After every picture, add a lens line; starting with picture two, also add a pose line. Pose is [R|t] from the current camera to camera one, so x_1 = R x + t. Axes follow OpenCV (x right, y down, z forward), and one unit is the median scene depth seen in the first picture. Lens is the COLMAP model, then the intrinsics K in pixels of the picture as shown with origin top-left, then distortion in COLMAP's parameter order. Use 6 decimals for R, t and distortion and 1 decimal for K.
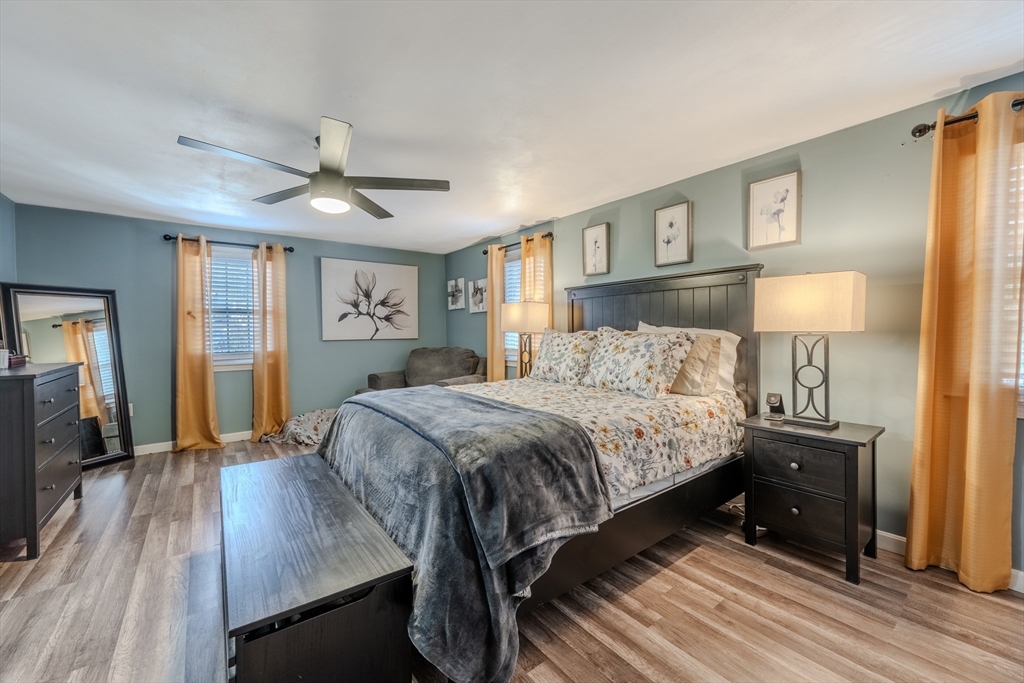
lens RADIAL K [[407.9, 0, 517.4], [0, 407.9, 337.3], [0, 0, 1]] dist [-0.000454, 0.000048]
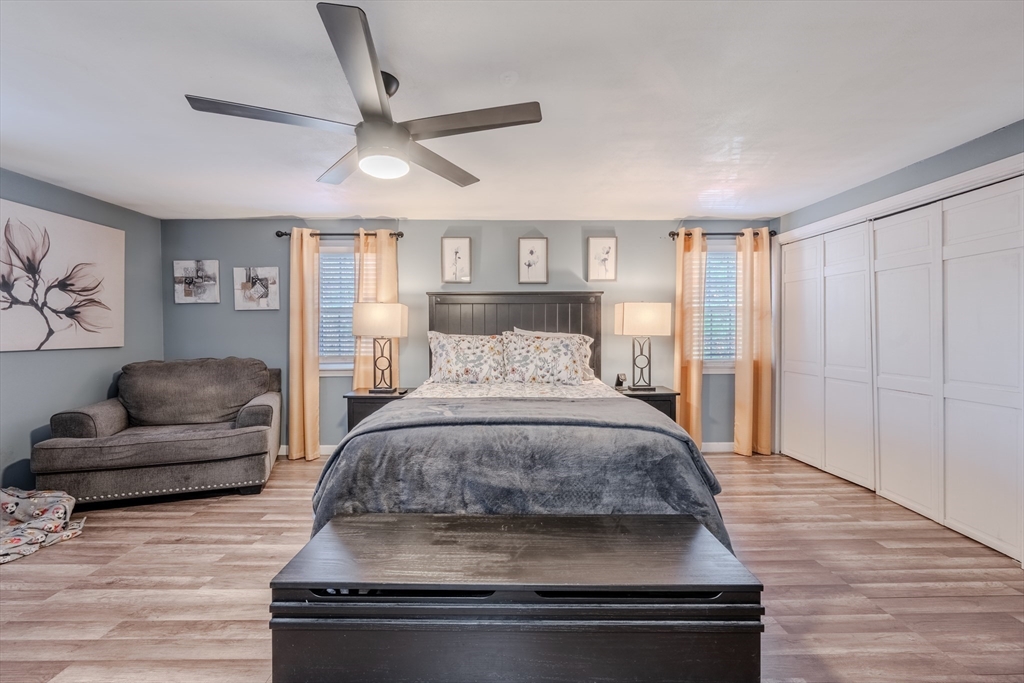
lens RADIAL K [[407.9, 0, 517.4], [0, 407.9, 337.3], [0, 0, 1]] dist [-0.000454, 0.000048]
pose [[0.600025, -0.005668, 0.799961, -0.576568], [0.011182, 0.999937, -0.001302, -0.005625], [-0.799903, 0.009726, 0.600051, 0.225859]]
